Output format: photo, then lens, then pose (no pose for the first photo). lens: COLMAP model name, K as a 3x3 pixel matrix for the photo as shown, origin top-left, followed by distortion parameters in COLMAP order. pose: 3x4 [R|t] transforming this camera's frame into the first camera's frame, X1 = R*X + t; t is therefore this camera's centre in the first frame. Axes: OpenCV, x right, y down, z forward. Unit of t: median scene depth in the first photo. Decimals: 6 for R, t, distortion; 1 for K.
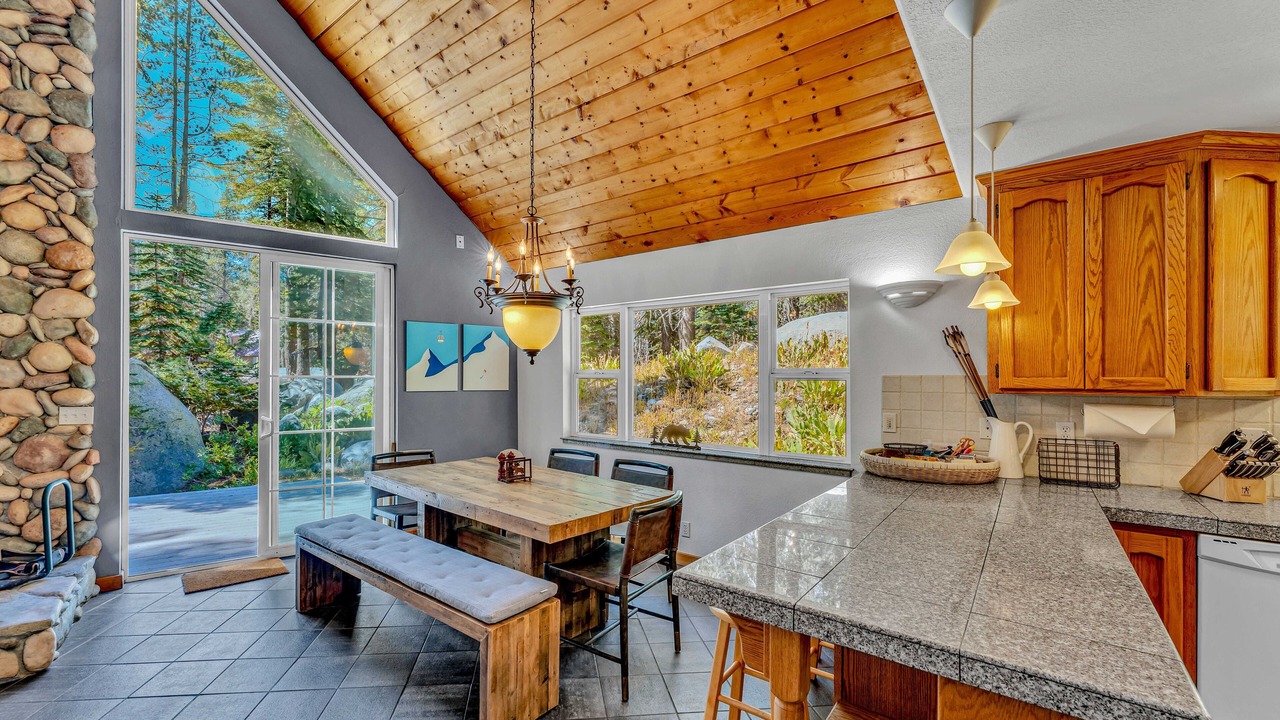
lens RADIAL K [[525.1, 0, 610.3], [0, 525.1, 379.8], [0, 0, 1]] dist [-0.000824, -0.000311]
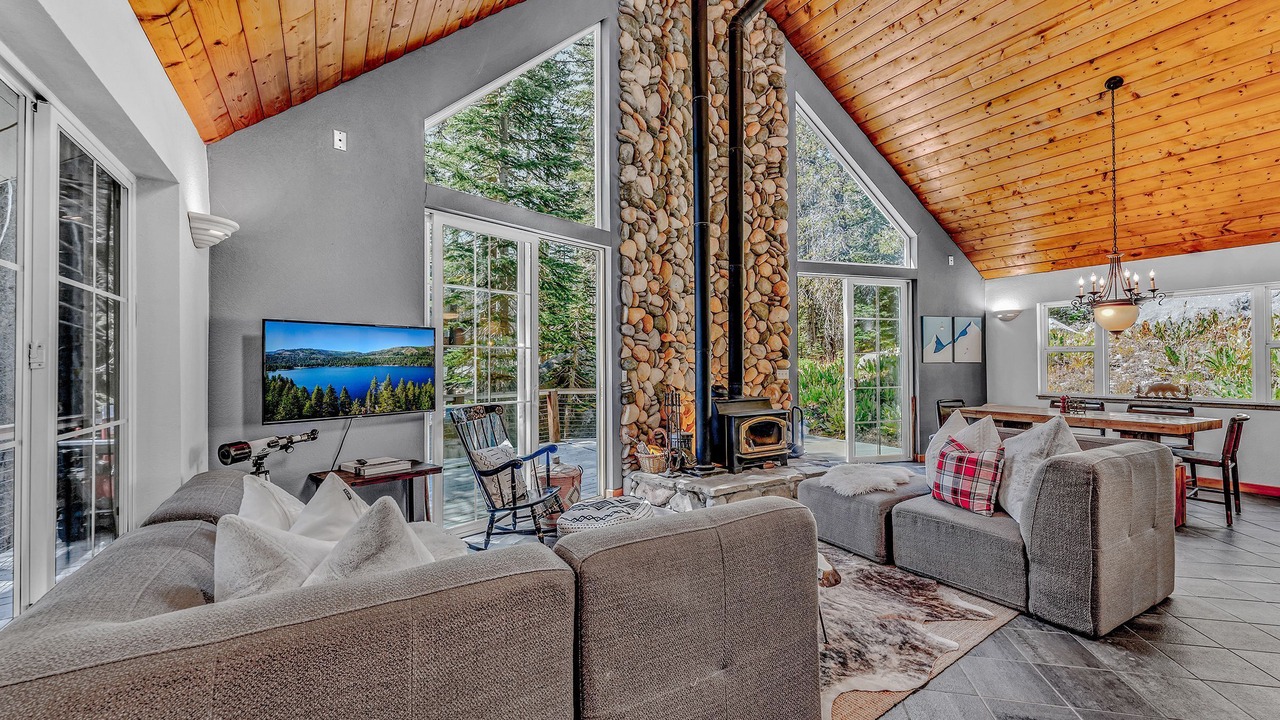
lens RADIAL K [[525.1, 0, 641.6], [0, 525.1, 362.0], [0, 0, 1]] dist [-0.000824, -0.000311]
pose [[0.947352, -0.011386, -0.319990, -0.914710], [0.007067, 0.999868, -0.014654, 0.049374], [0.320115, 0.011621, 0.947307, -0.941414]]
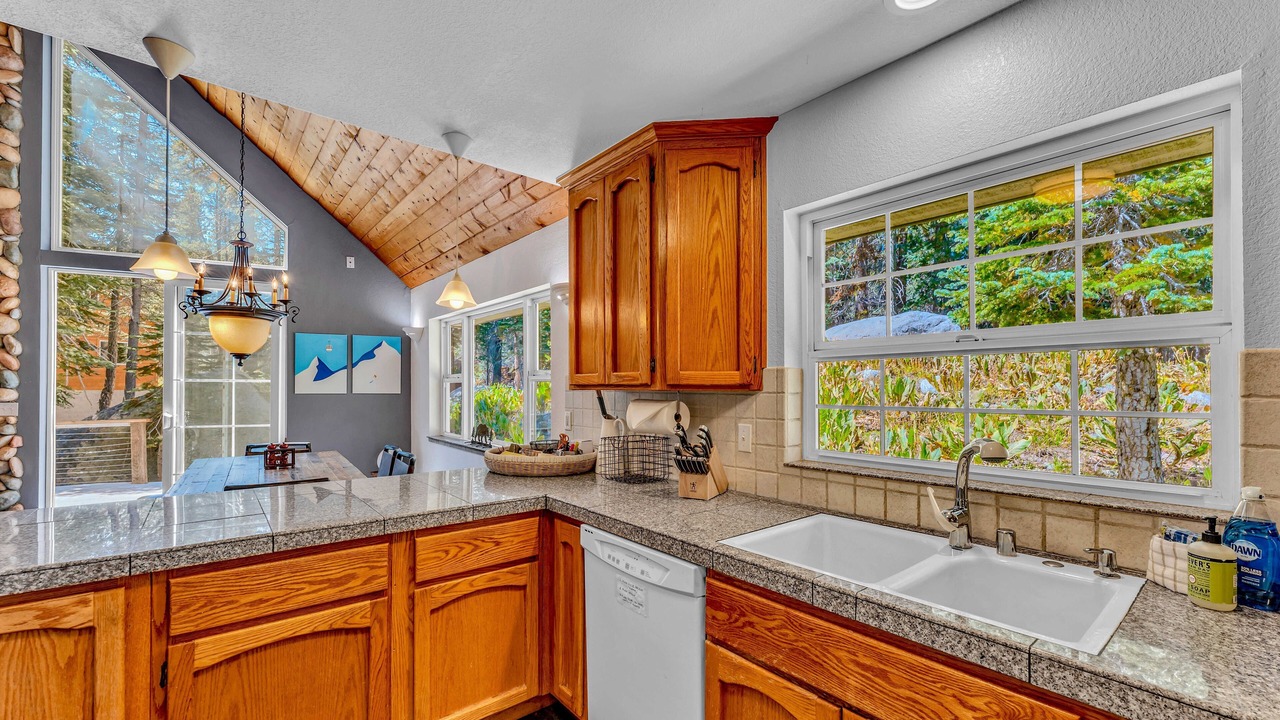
lens RADIAL K [[525.1, 0, 645.5], [0, 525.1, 388.2], [0, 0, 1]] dist [-0.000824, -0.000311]
pose [[0.983010, 0.000745, -0.183551, 0.785421], [-0.001873, 0.999980, -0.005972, 0.020506], [0.183543, 0.006214, 0.982992, 0.010421]]
